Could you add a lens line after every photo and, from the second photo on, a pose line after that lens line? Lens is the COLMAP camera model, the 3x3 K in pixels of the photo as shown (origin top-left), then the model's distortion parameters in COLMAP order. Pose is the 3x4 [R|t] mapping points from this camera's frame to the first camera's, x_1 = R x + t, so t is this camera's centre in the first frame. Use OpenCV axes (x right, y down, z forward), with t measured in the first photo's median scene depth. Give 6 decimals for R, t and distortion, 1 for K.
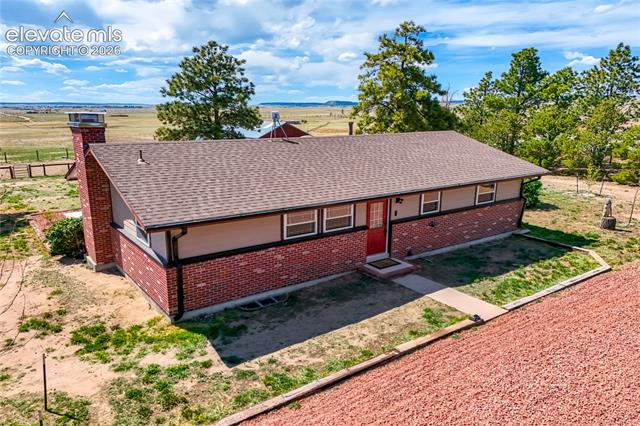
lens RADIAL K [[454.2, 0, 348.2], [0, 454.2, 212.5], [0, 0, 1]] dist [0.026790, -0.001270]
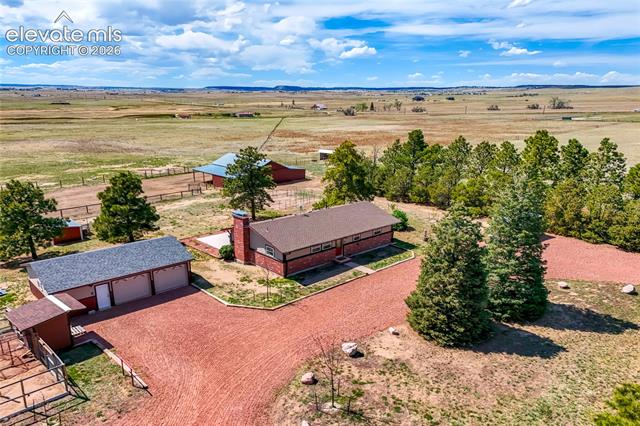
lens RADIAL K [[421.2, 0, 320.0], [0, 421.2, 213.0], [0, 0, 1]] dist [0.007003, 0.000182]
pose [[0.998776, -0.031723, 0.037954, -0.169999], [0.030629, 0.999108, 0.029067, -0.294423], [-0.038843, -0.027869, 0.998857, -1.903222]]
